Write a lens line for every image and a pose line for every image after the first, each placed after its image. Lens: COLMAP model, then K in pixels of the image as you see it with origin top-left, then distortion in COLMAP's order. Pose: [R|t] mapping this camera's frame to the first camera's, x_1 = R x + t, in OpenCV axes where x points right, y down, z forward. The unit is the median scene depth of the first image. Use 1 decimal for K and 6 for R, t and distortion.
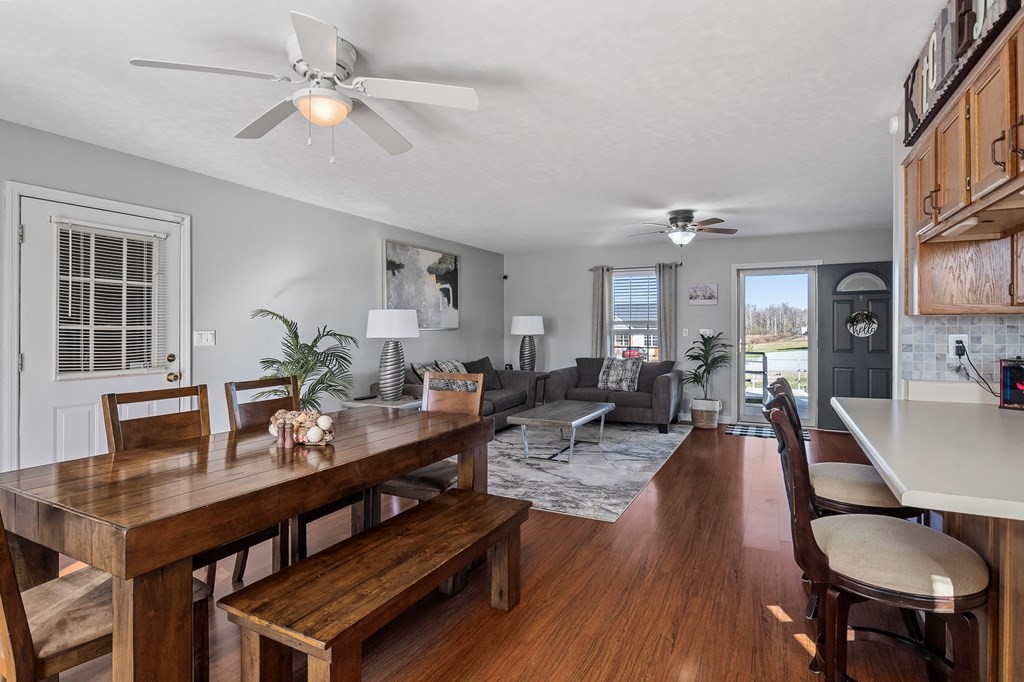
lens RADIAL K [[523.0, 0, 510.6], [0, 523.0, 331.8], [0, 0, 1]] dist [-0.010481, 0.000467]
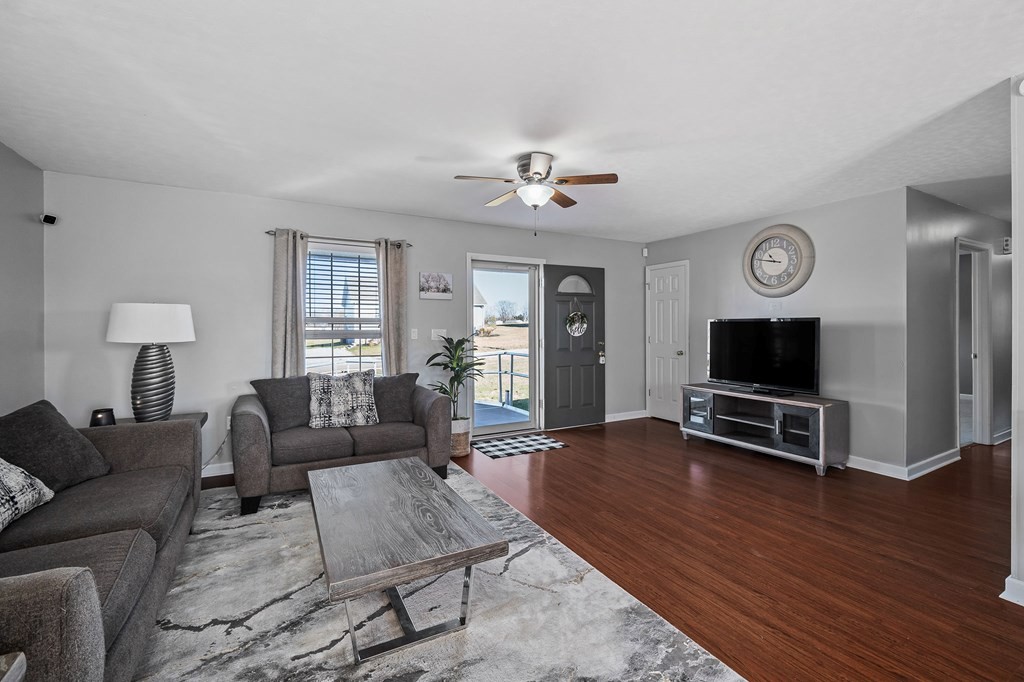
lens RADIAL K [[447.2, 0, 522.3], [0, 447.2, 331.5], [0, 0, 1]] dist [-0.008282, 0.000517]
pose [[0.553130, -0.007420, 0.833062, -0.141567], [0.009395, 0.999952, 0.002668, -0.003176], [-0.833042, 0.006351, 0.553173, 0.573656]]
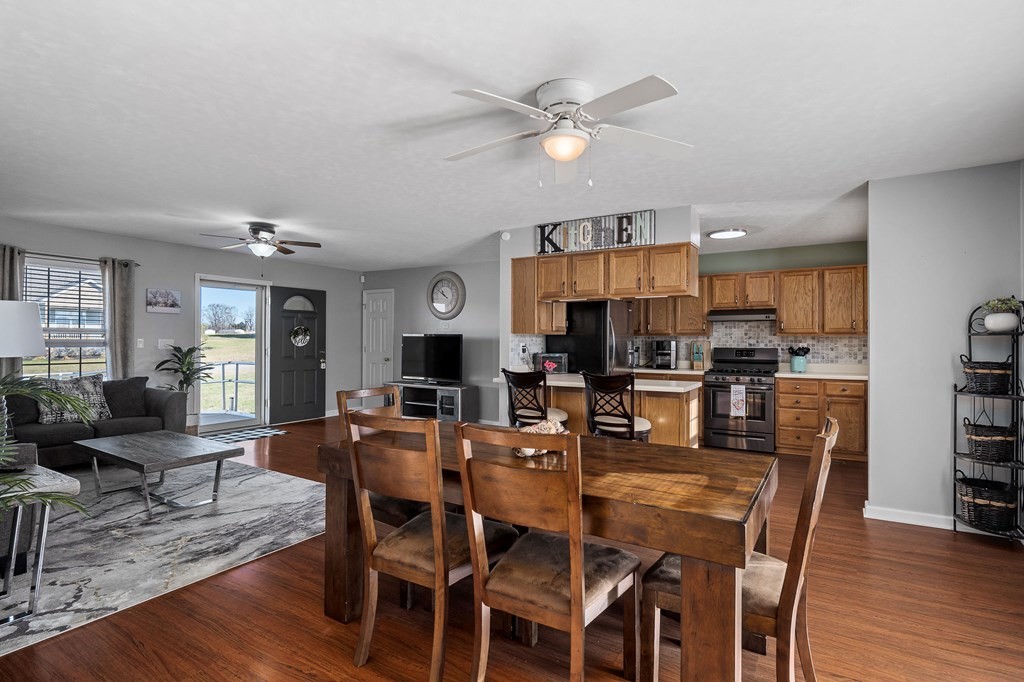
lens RADIAL K [[497.4, 0, 525.1], [0, 497.4, 339.4], [0, 0, 1]] dist [-0.005101, -0.000534]
pose [[0.070705, 0.004620, 0.997487, -0.496534], [0.002042, 0.999987, -0.004776, -0.000078], [-0.997495, 0.002375, 0.070695, 0.350796]]
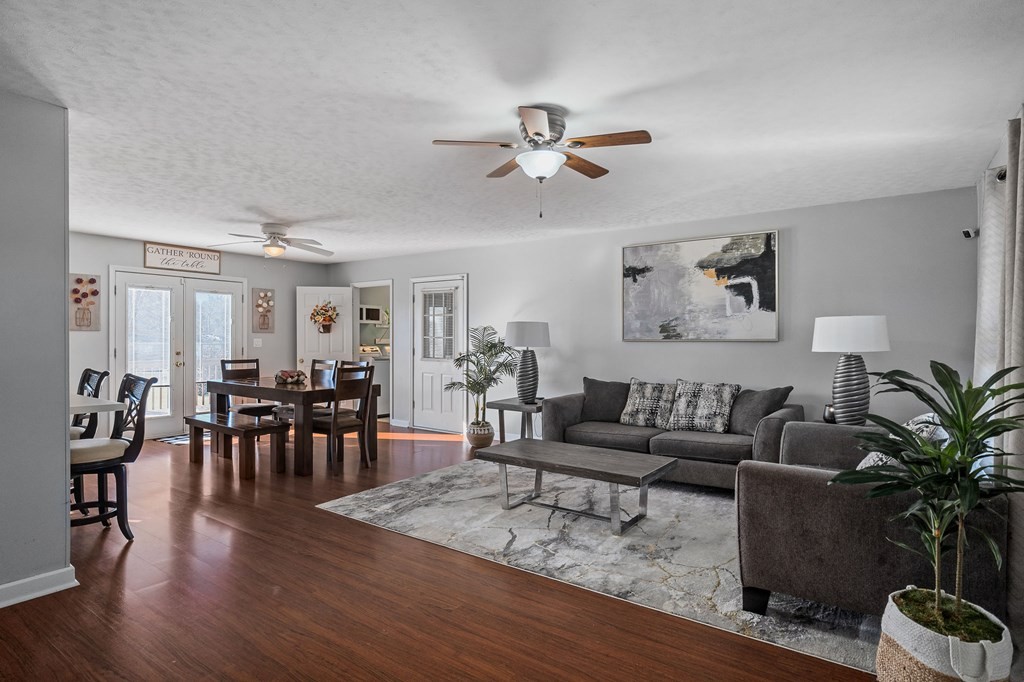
lens RADIAL K [[540.1, 0, 510.4], [0, 540.1, 340.9], [0, 0, 1]] dist [-0.005799, -0.001028]
pose [[-0.145481, 0.005301, -0.989347, 0.713925], [-0.011849, 0.999905, 0.007099, -0.006881], [0.989290, 0.012755, -0.145405, 0.870847]]
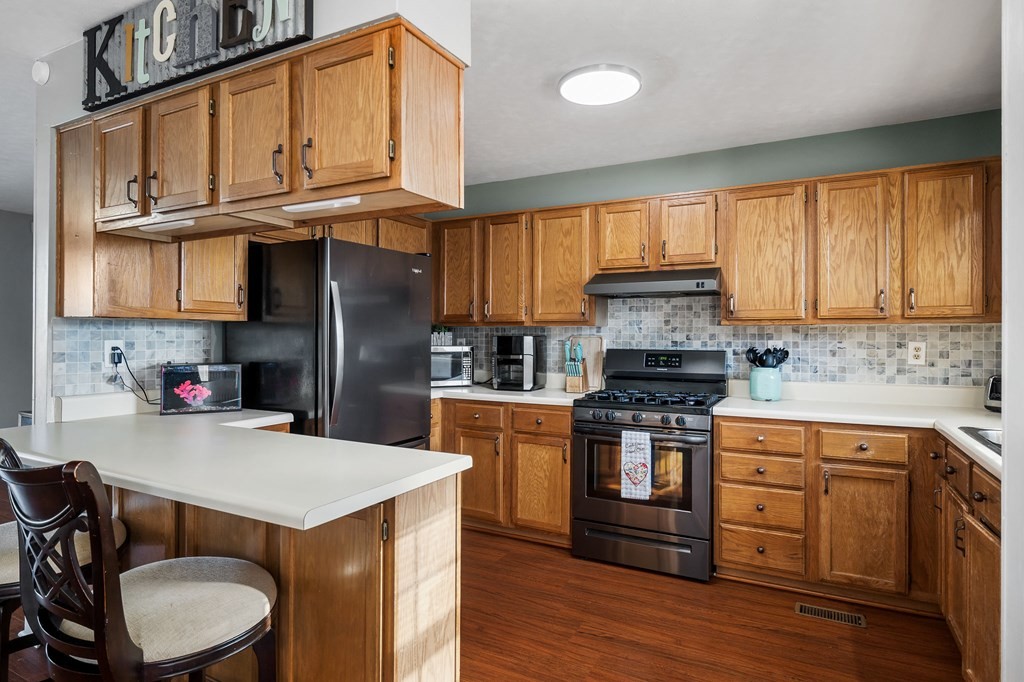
lens RADIAL K [[568.6, 0, 515.1], [0, 568.6, 336.0], [0, 0, 1]] dist [-0.004150, 0.000431]
pose [[0.018204, 0.003289, 0.999829, -0.043927], [0.001754, 0.999993, -0.003322, 0.000941], [-0.999833, 0.001815, 0.018198, 0.119659]]
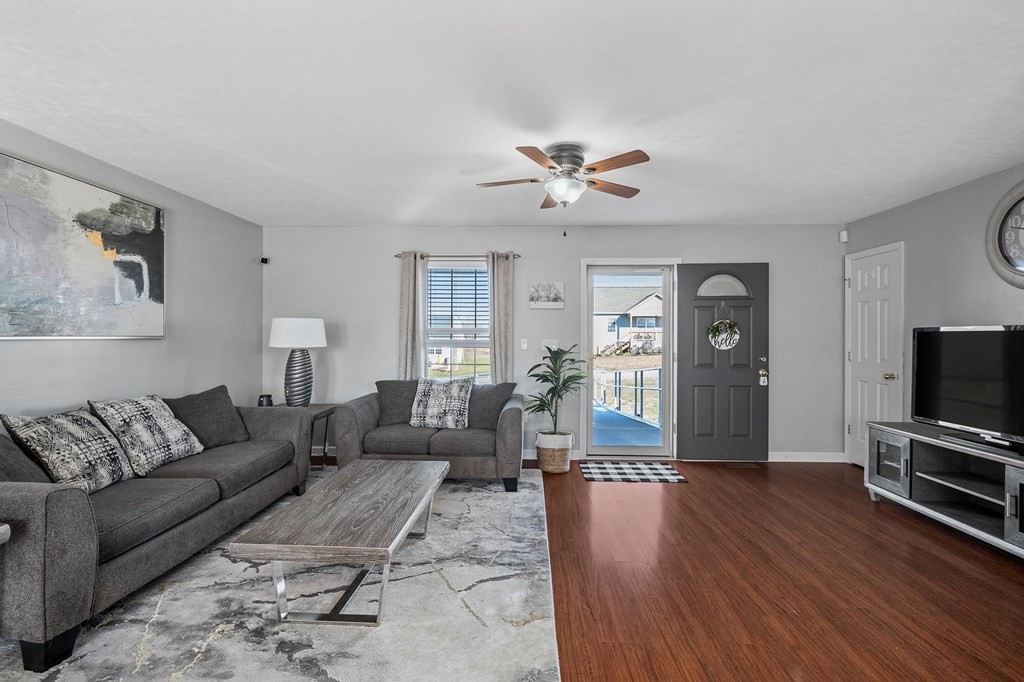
lens RADIAL K [[467.3, 0, 511.2], [0, 467.3, 340.8], [0, 0, 1]] dist [-0.007155, -0.000526]
pose [[0.907236, 0.002801, 0.420613, 0.032873], [-0.001473, 0.999993, -0.003481, -0.001421], [-0.420619, 0.002538, 0.907234, 0.438368]]
